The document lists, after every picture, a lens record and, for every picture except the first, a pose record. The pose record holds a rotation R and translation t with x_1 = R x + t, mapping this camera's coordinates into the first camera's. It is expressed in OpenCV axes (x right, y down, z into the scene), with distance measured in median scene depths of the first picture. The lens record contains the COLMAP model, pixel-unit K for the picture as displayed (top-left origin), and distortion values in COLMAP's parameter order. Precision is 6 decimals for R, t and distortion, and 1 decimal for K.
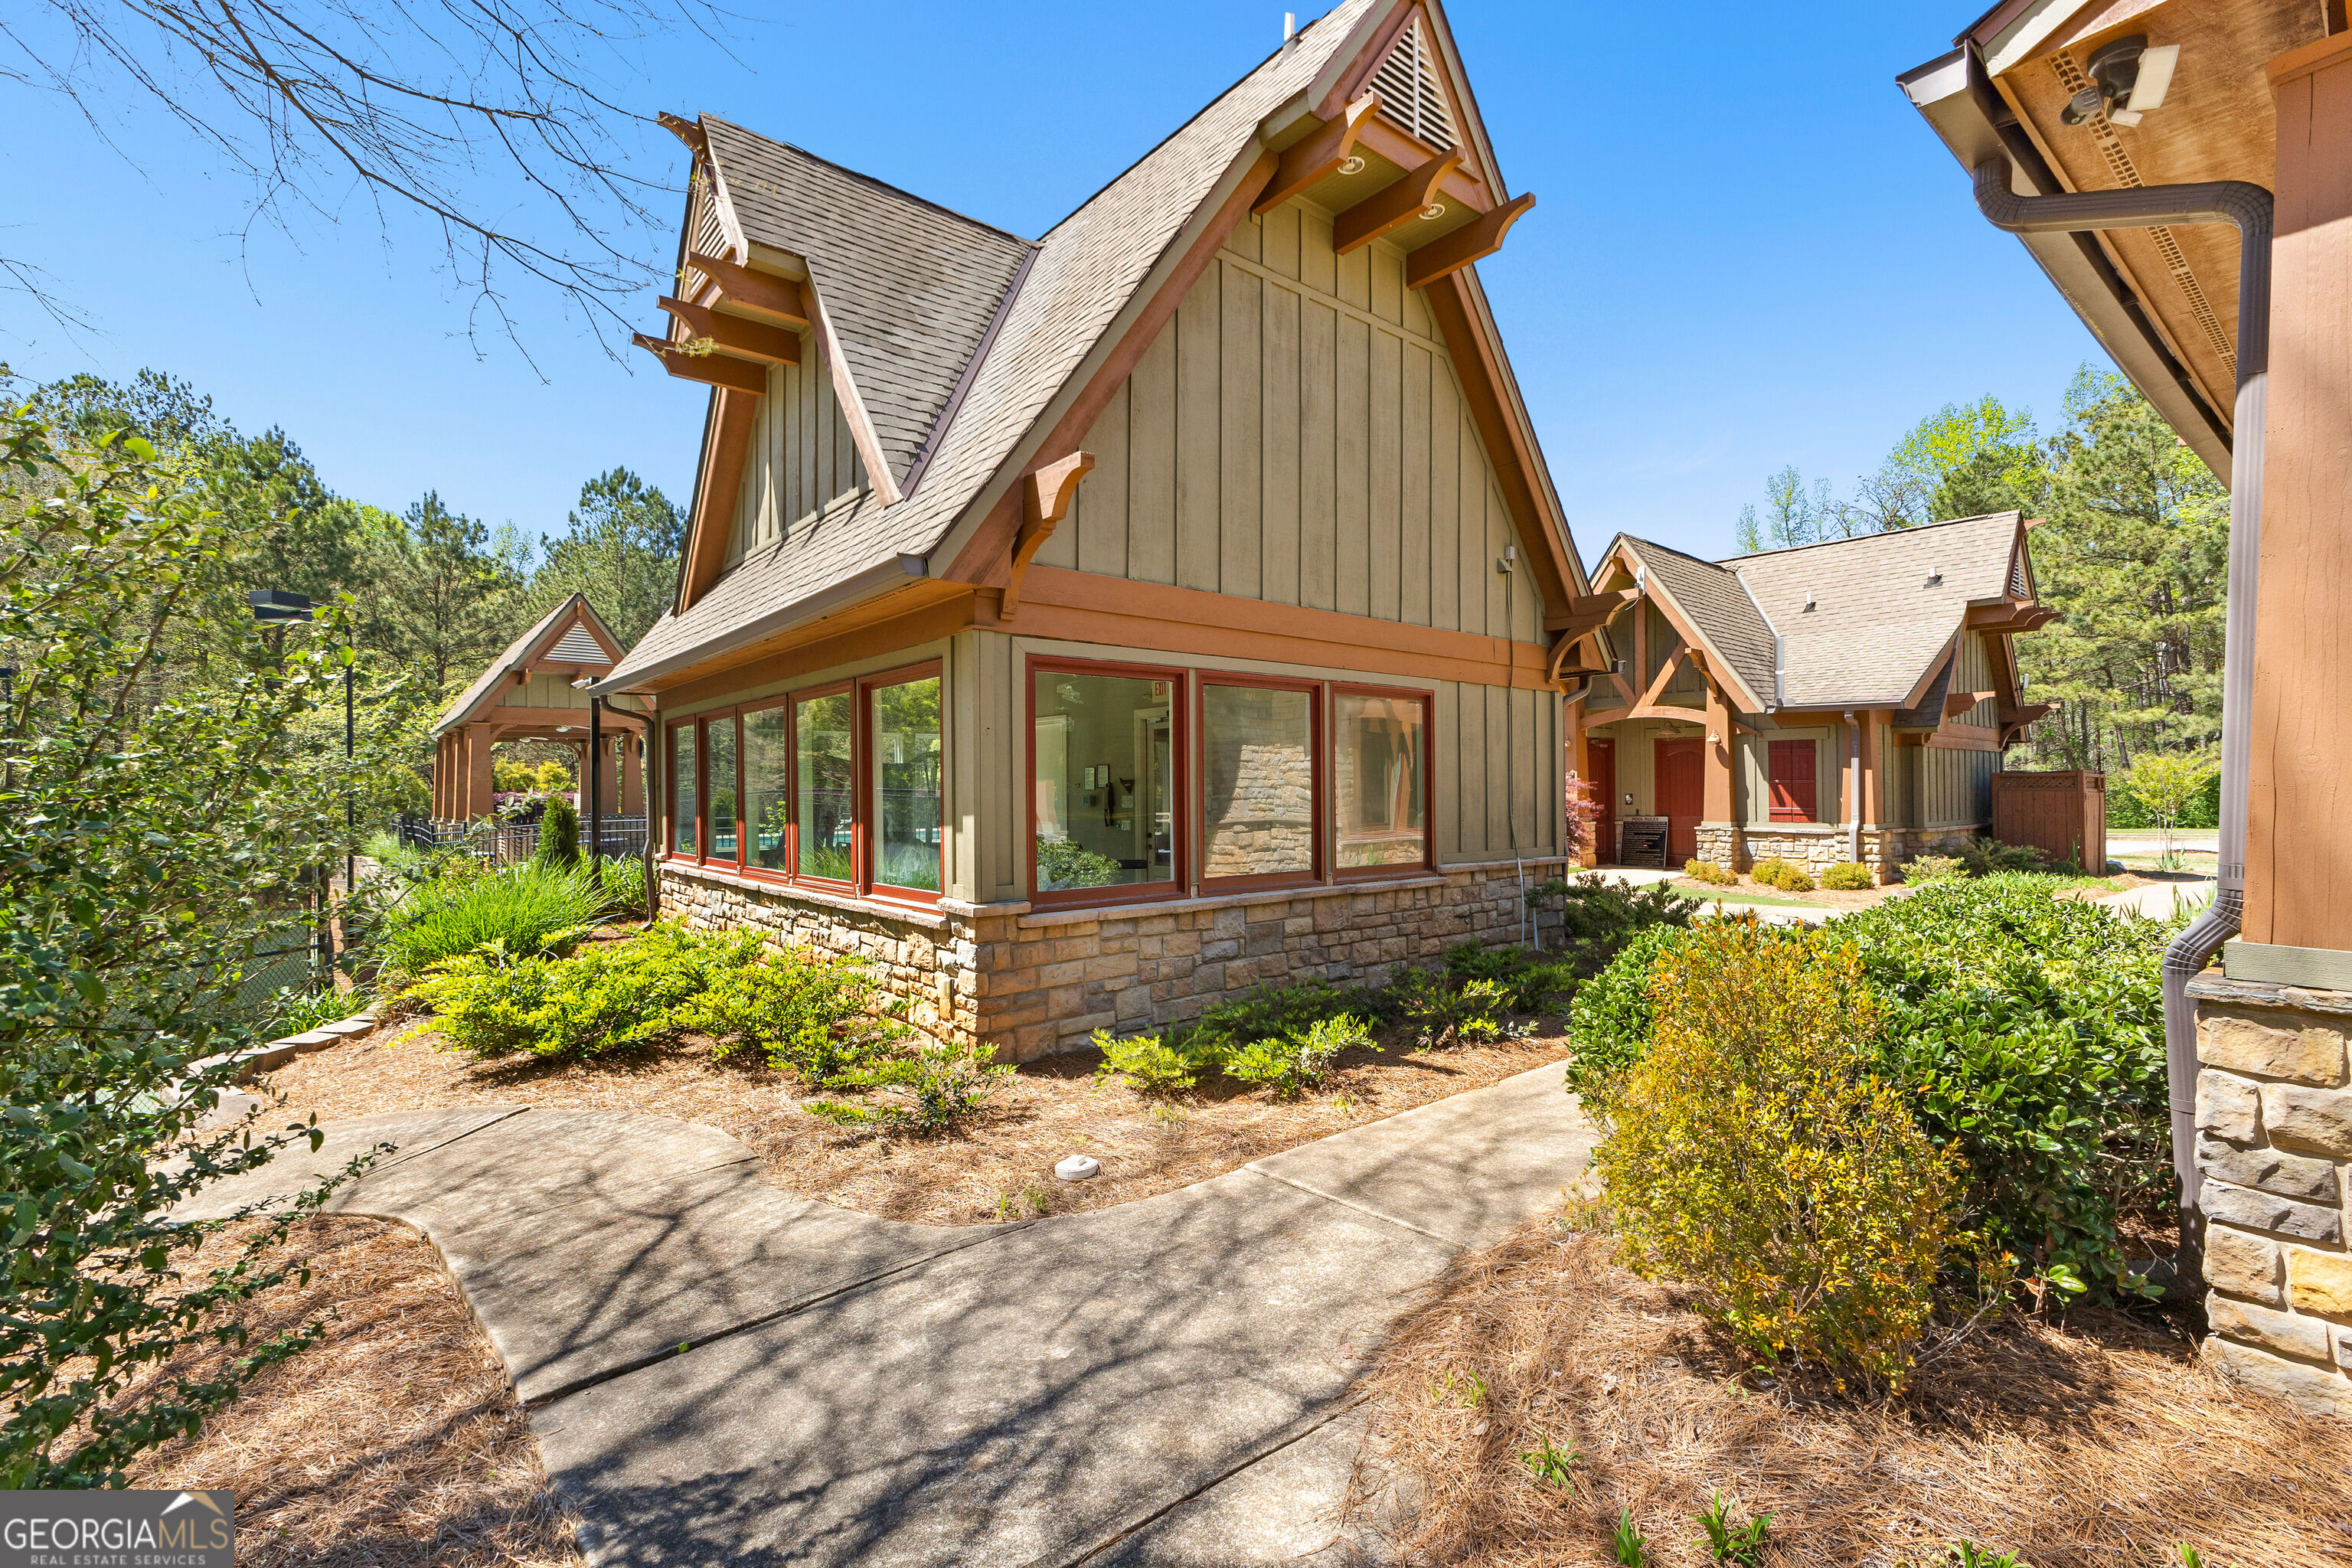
lens RADIAL K [[1030.4, 0, 1171.5], [0, 1030.4, 775.1], [0, 0, 1]] dist [0.014266, -0.001373]
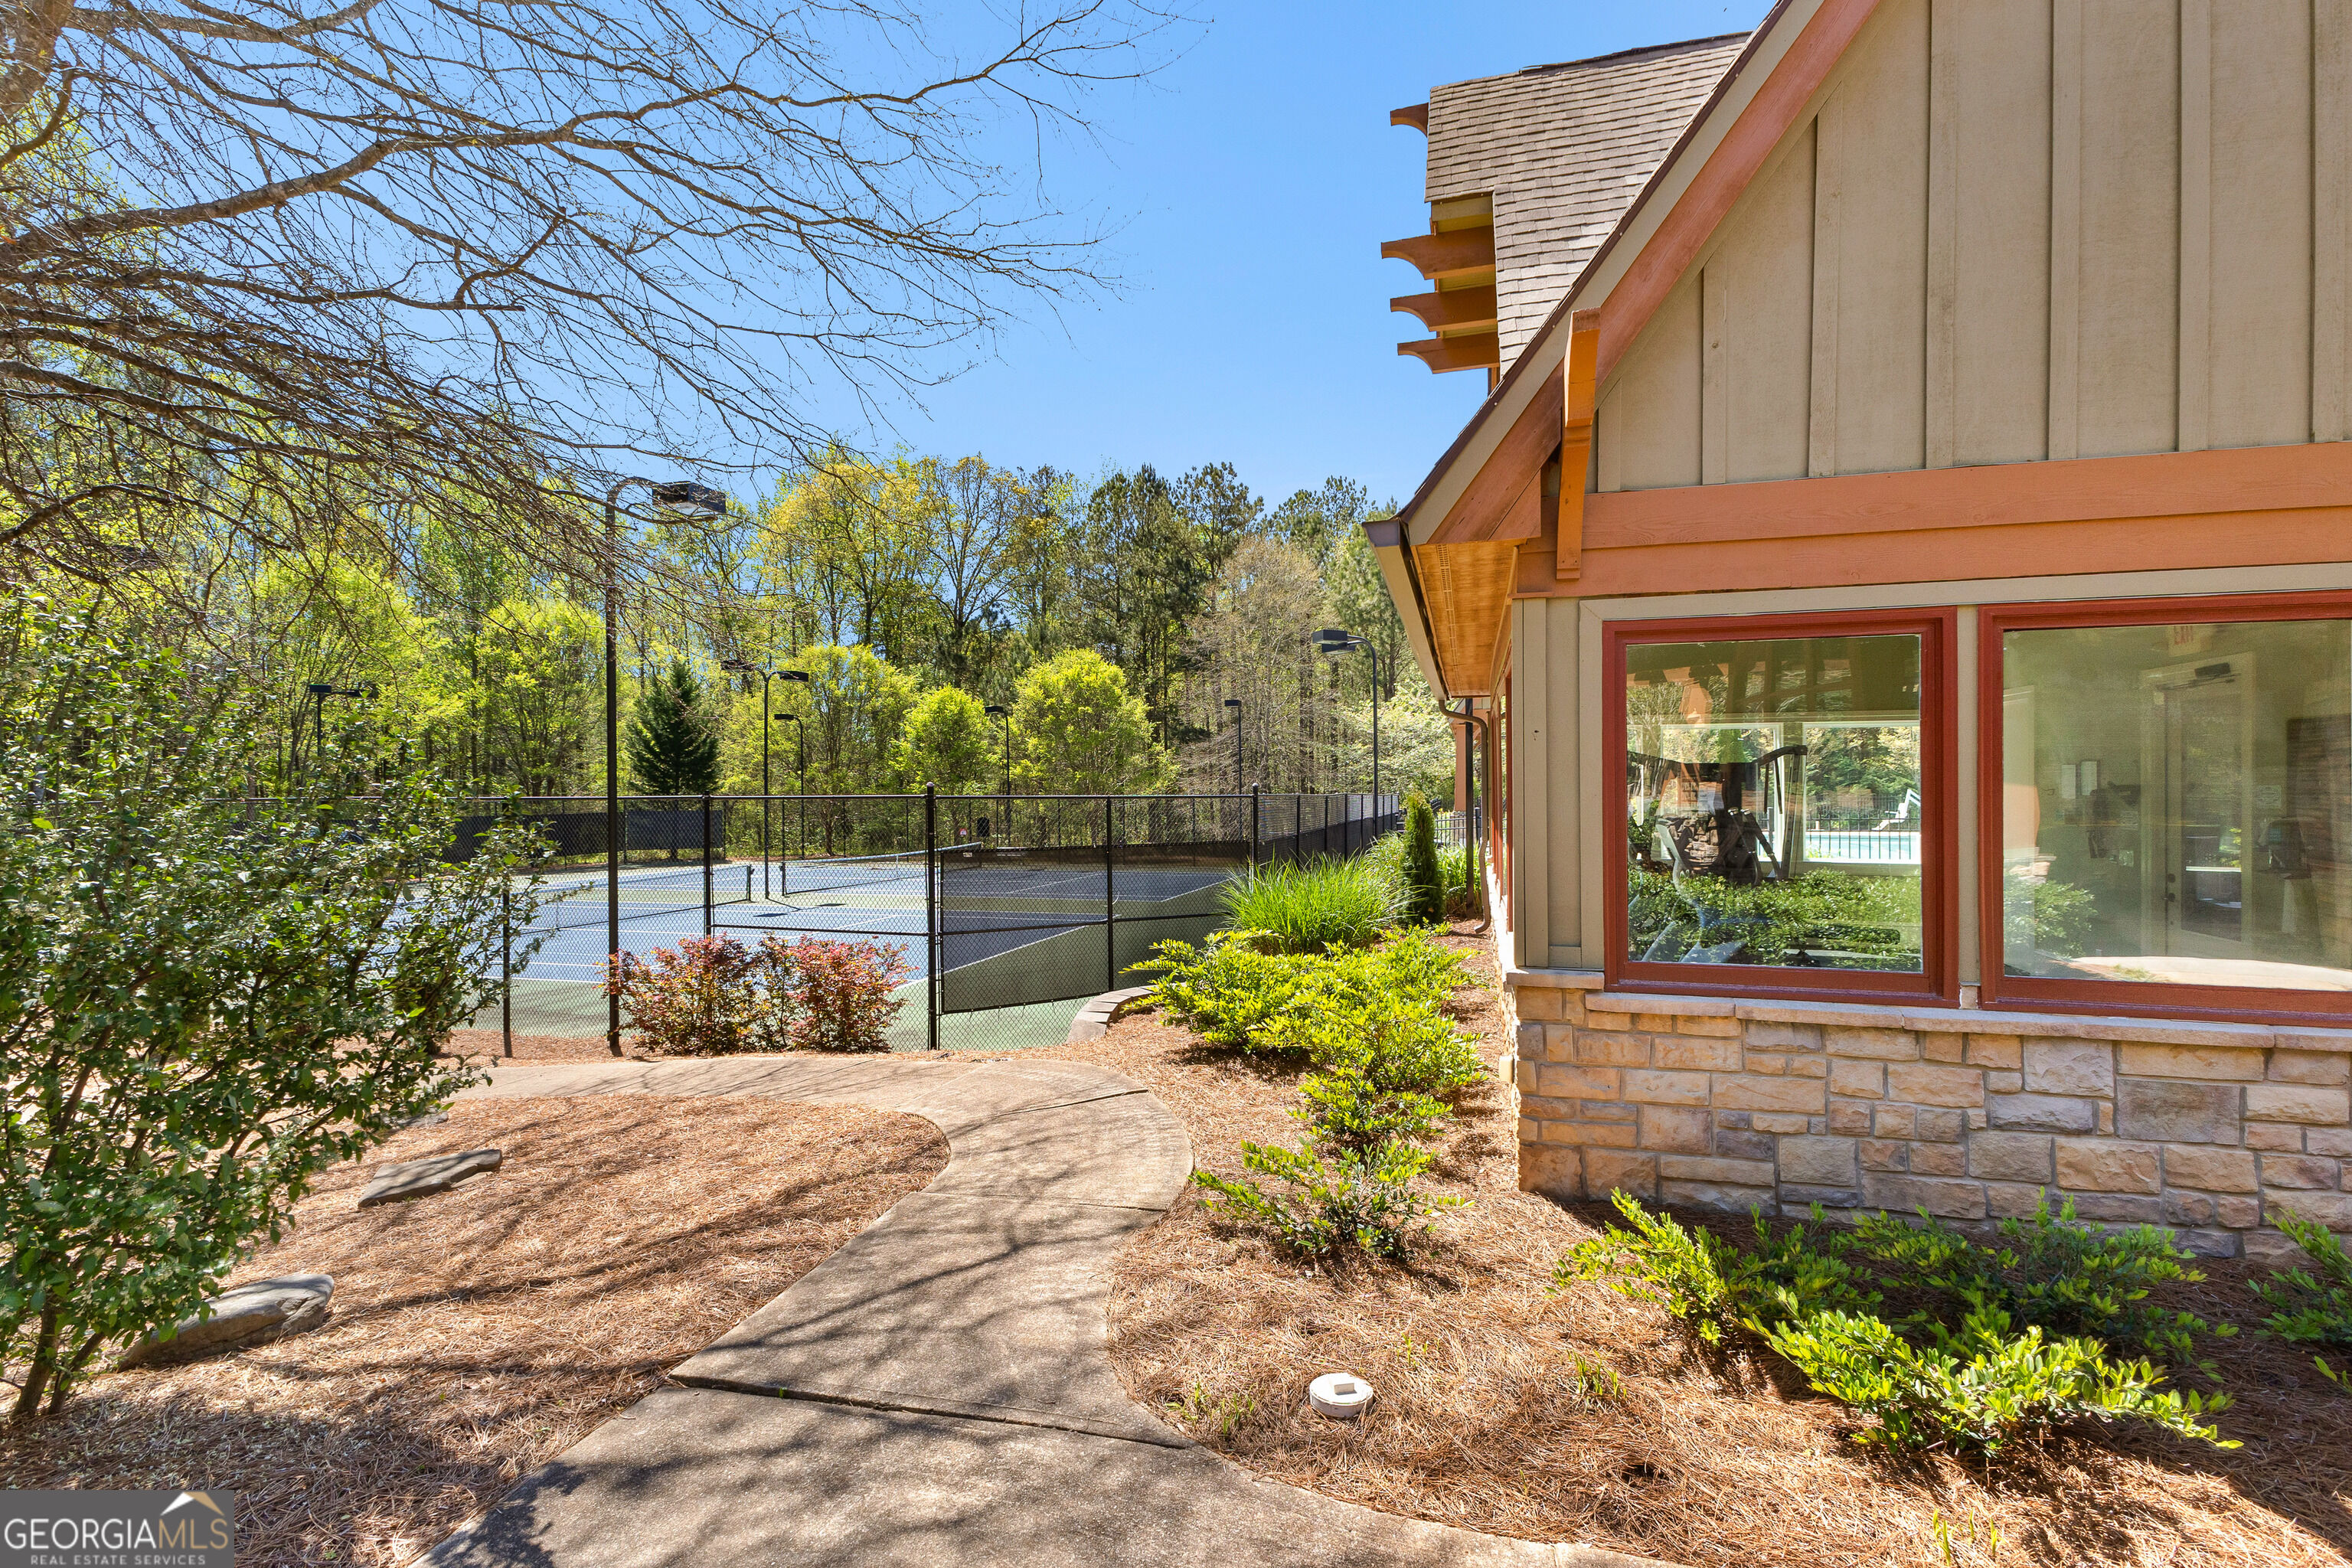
lens RADIAL K [[1030.4, 0, 1187.7], [0, 1030.4, 775.4], [0, 0, 1]] dist [0.014266, -0.001373]
pose [[0.582005, 0.000568, -0.813185, 0.264914], [0.009103, 0.999933, 0.007213, -0.020198], [0.813134, -0.011600, 0.581961, 0.351537]]
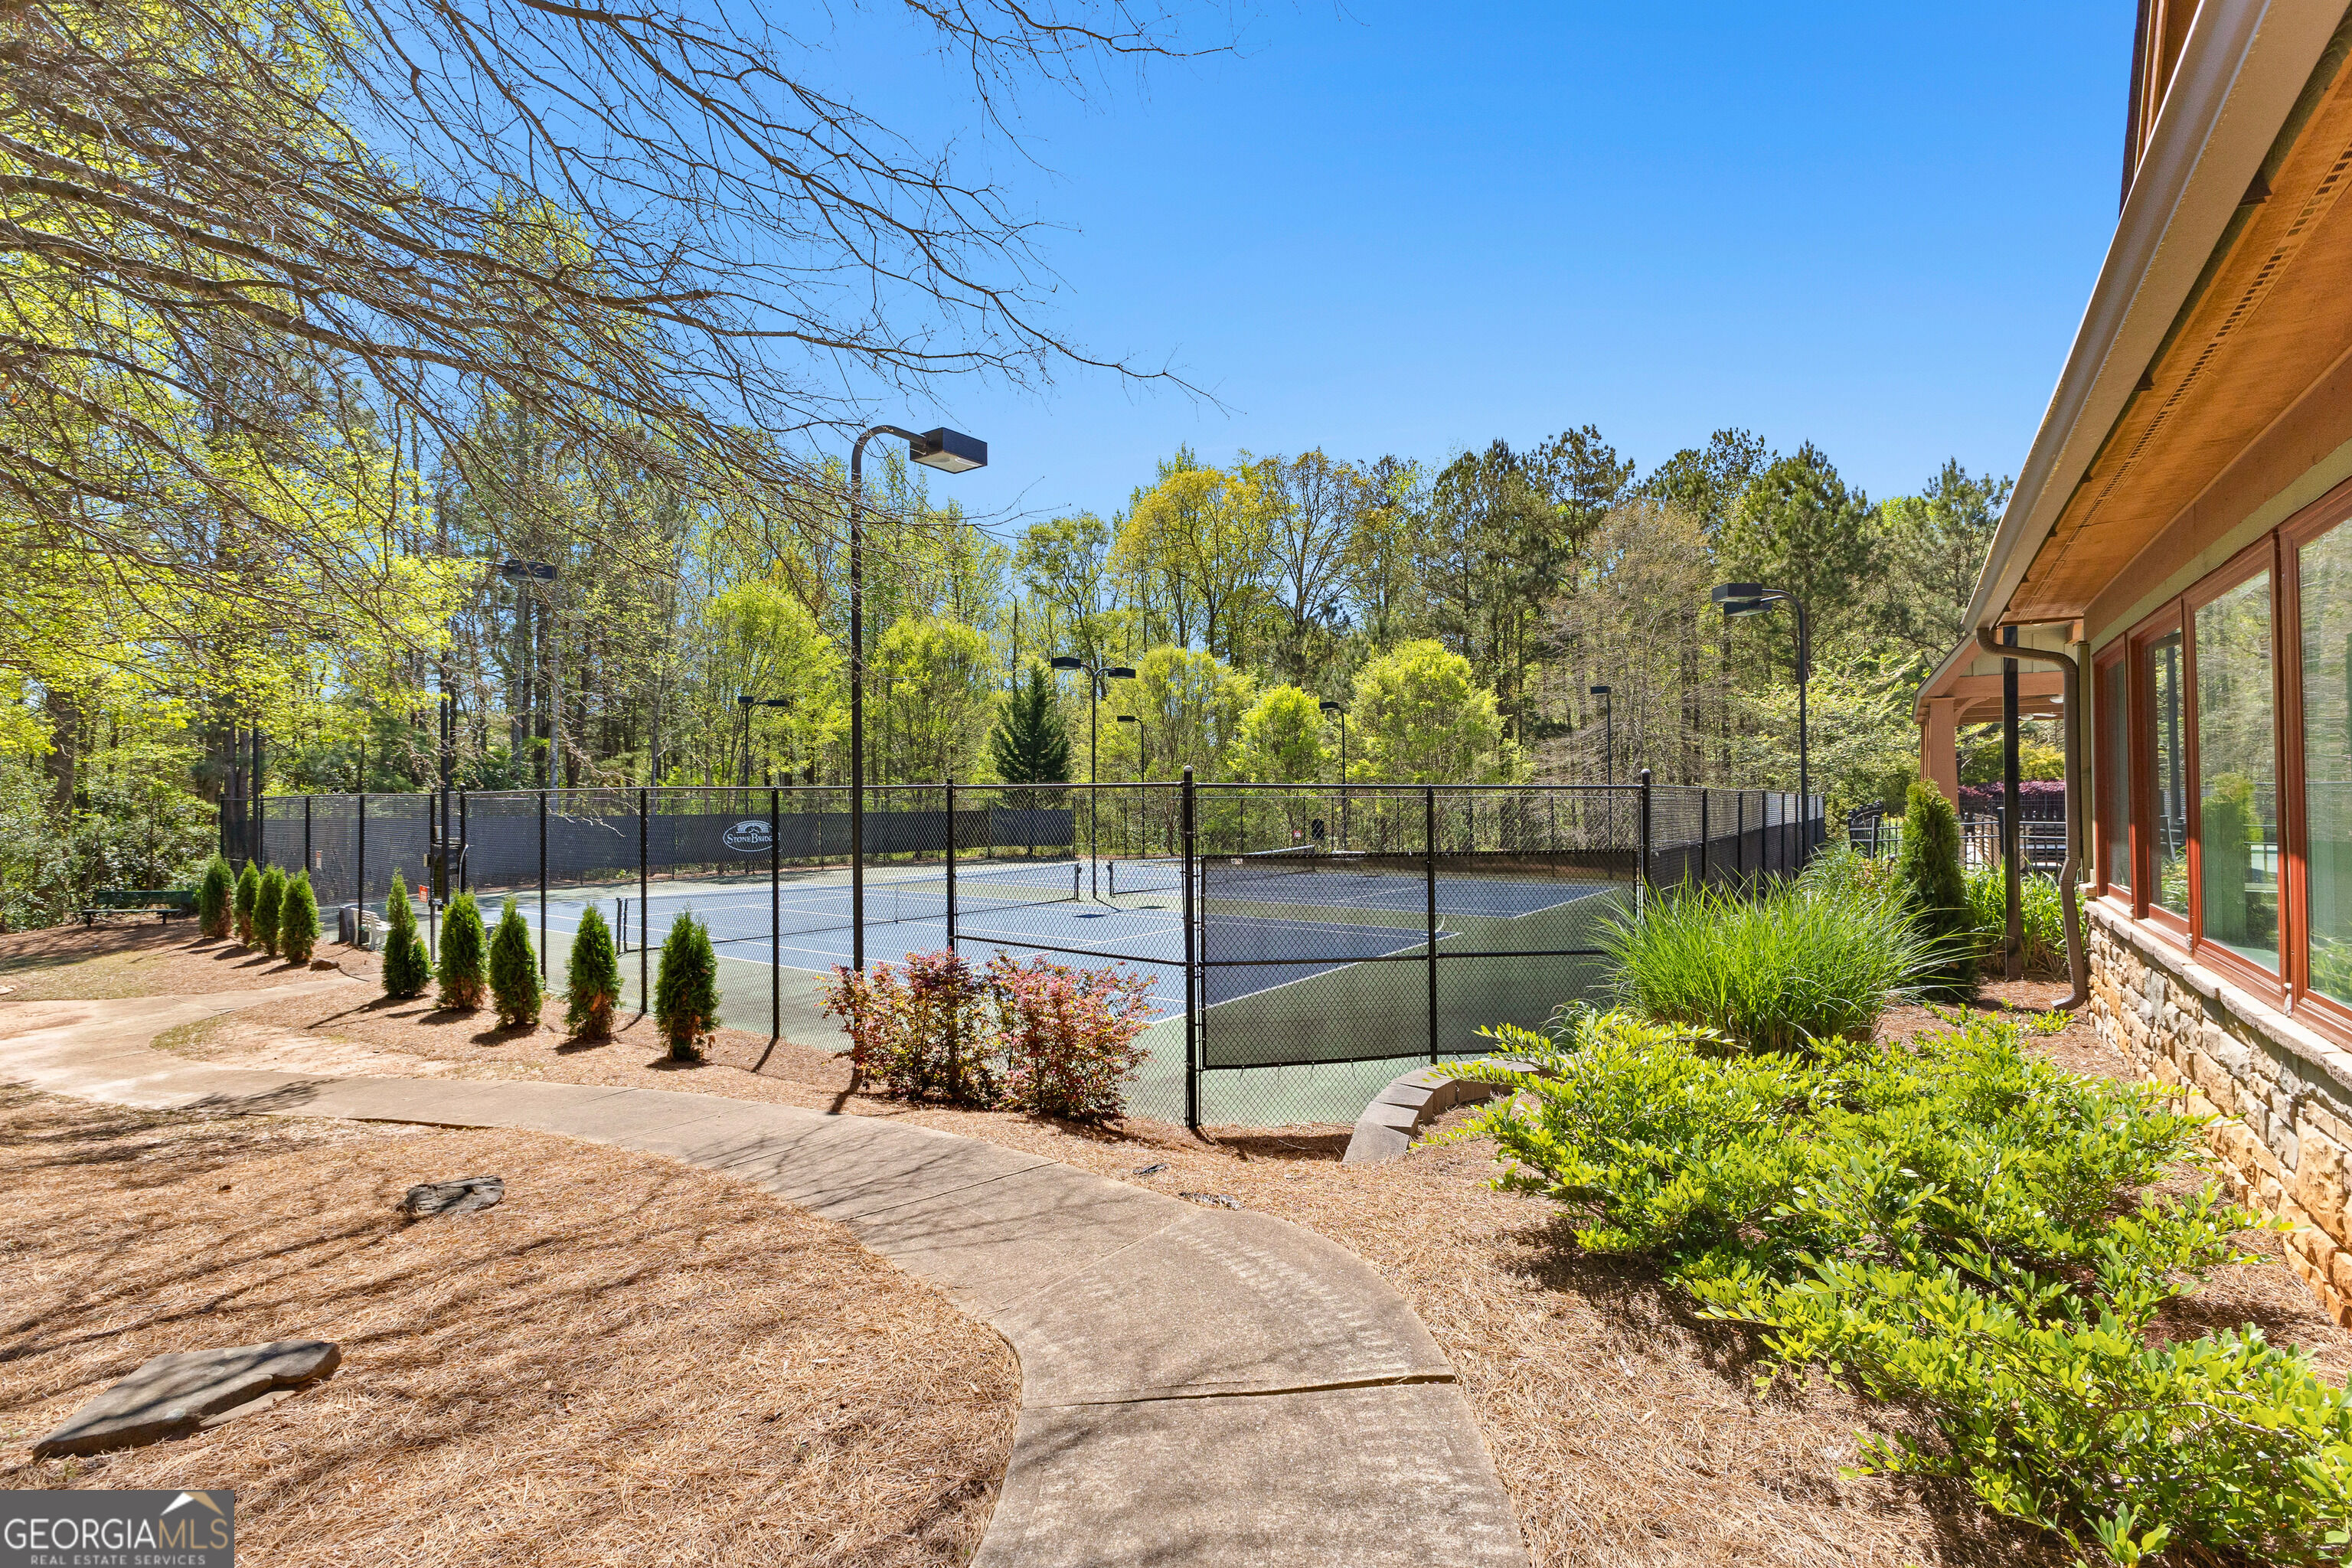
lens RADIAL K [[1030.4, 0, 1193.4], [0, 1030.4, 774.9], [0, 0, 1]] dist [0.014266, -0.001373]
pose [[0.288348, -0.004229, -0.957516, -0.138644], [0.013053, 0.999915, -0.000485, 0.014220], [0.957437, -0.012358, 0.288379, 0.642240]]
